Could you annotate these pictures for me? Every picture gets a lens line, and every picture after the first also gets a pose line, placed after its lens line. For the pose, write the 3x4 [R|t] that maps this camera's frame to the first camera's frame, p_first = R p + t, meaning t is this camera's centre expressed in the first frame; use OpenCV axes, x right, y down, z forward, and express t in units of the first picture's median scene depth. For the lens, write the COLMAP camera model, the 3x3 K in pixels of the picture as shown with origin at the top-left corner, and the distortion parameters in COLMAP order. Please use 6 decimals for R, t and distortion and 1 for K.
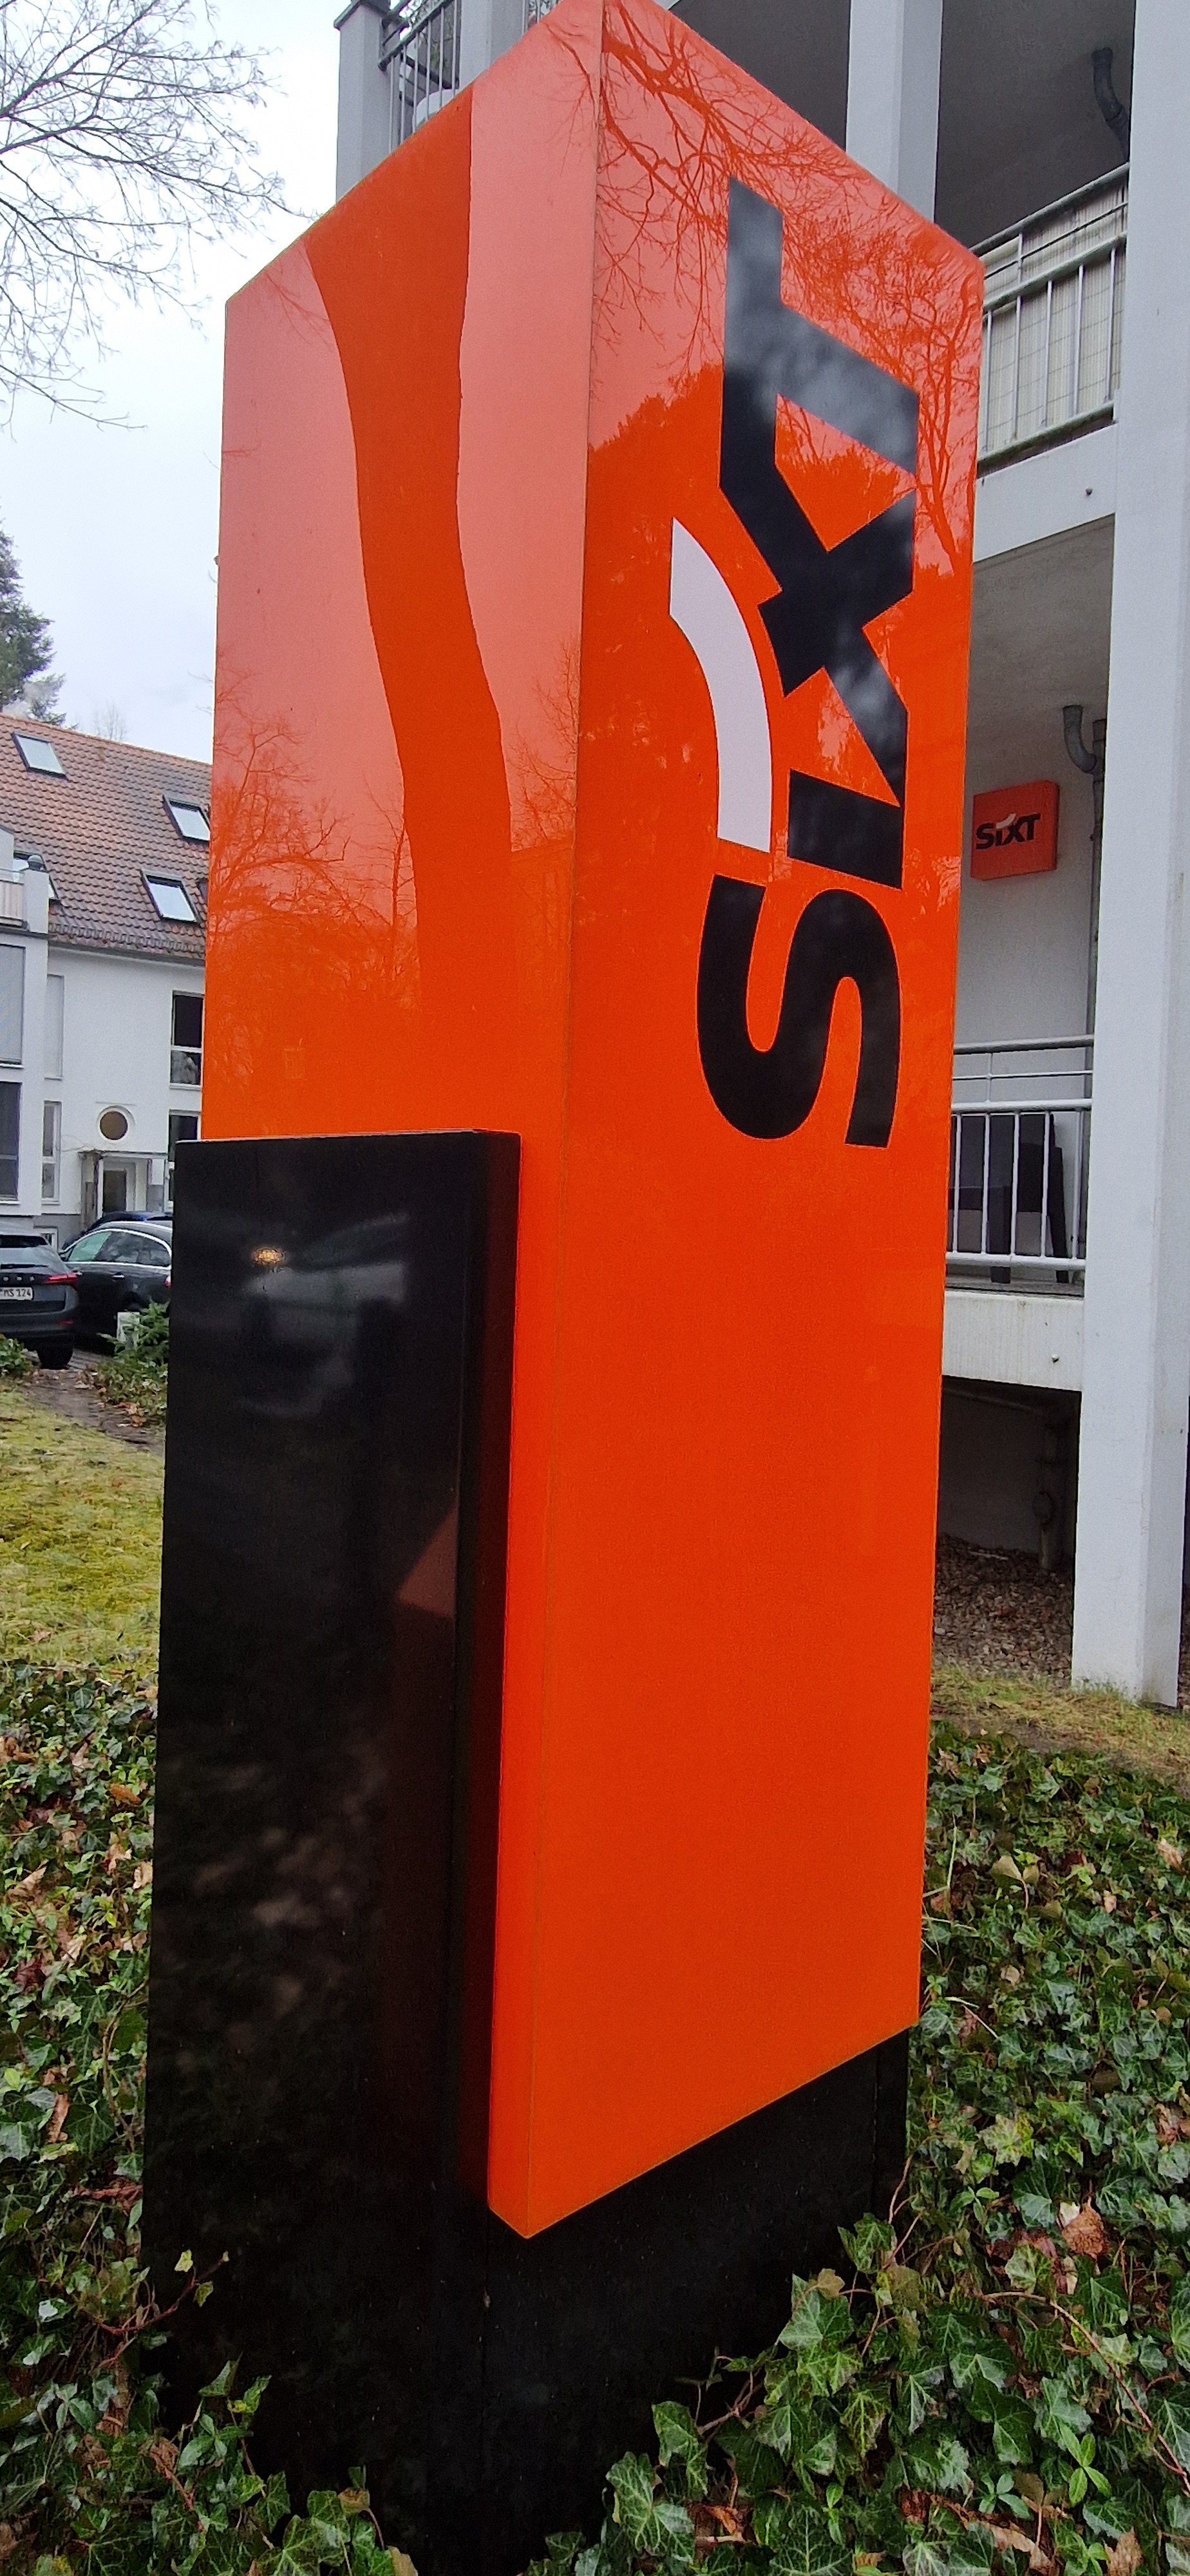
lens RADIAL K [[1459.4, 0, 601.6], [0, 1459.4, 1267.8], [0, 0, 1]] dist [0.002542, 0.001220]
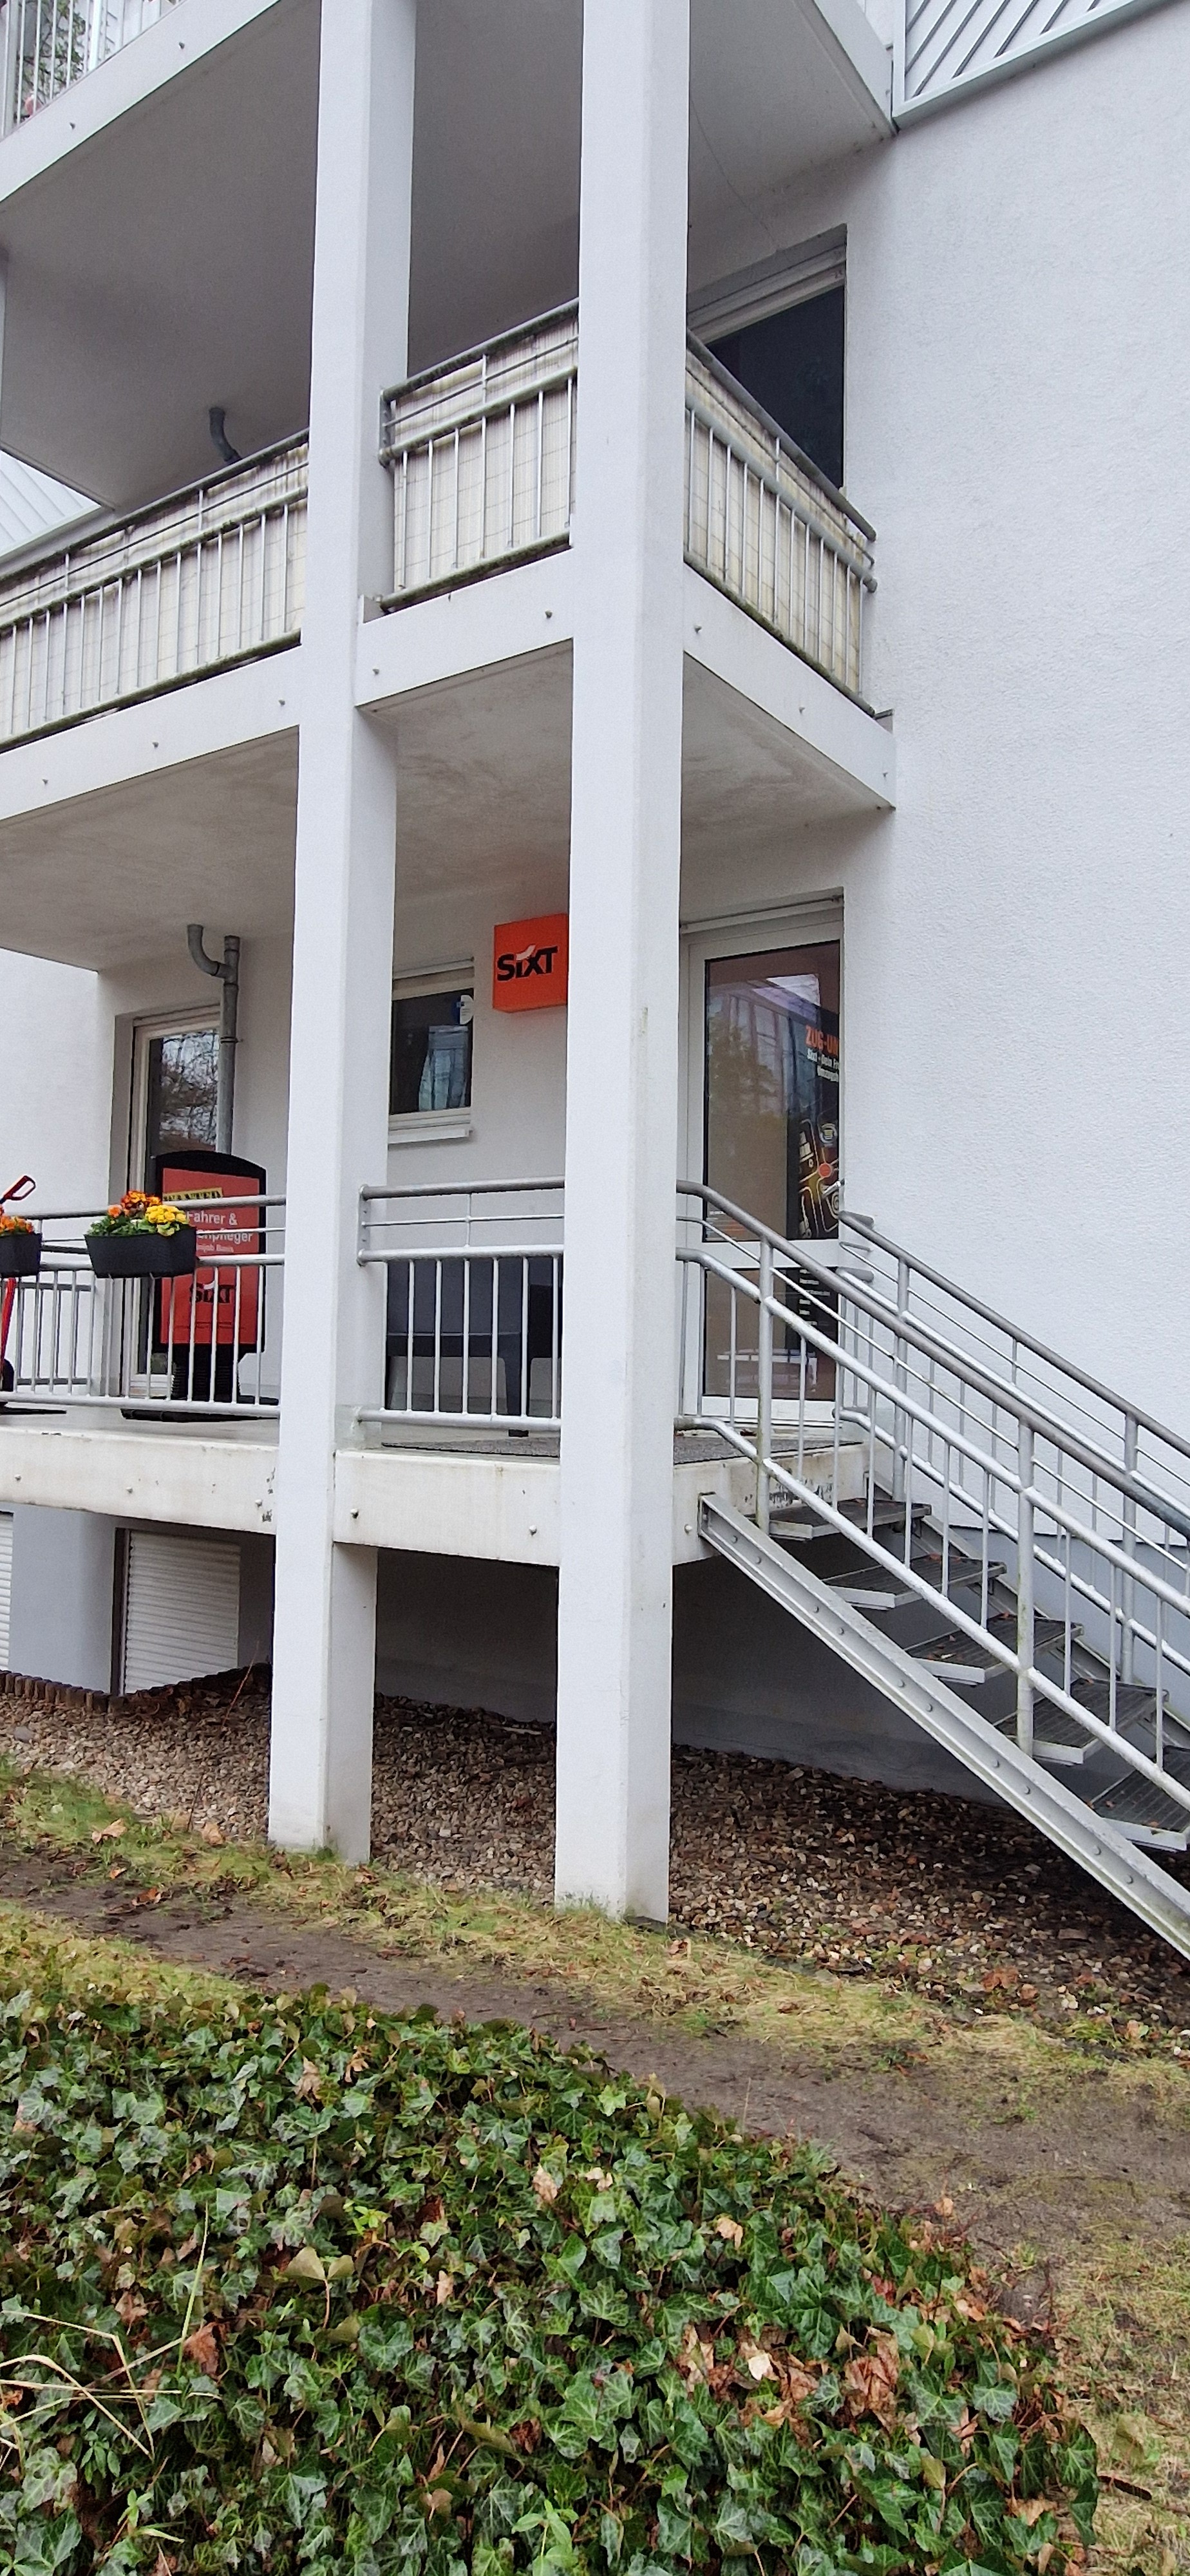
lens RADIAL K [[1461.0, 0, 613.6], [0, 1461.0, 1267.9], [0, 0, 1]] dist [0.006635, -0.001956]
pose [[0.969425, -0.001404, 0.245385, 0.139714], [0.022649, 0.996227, -0.083778, -0.022804], [-0.244342, 0.086774, 0.965799, 0.100740]]
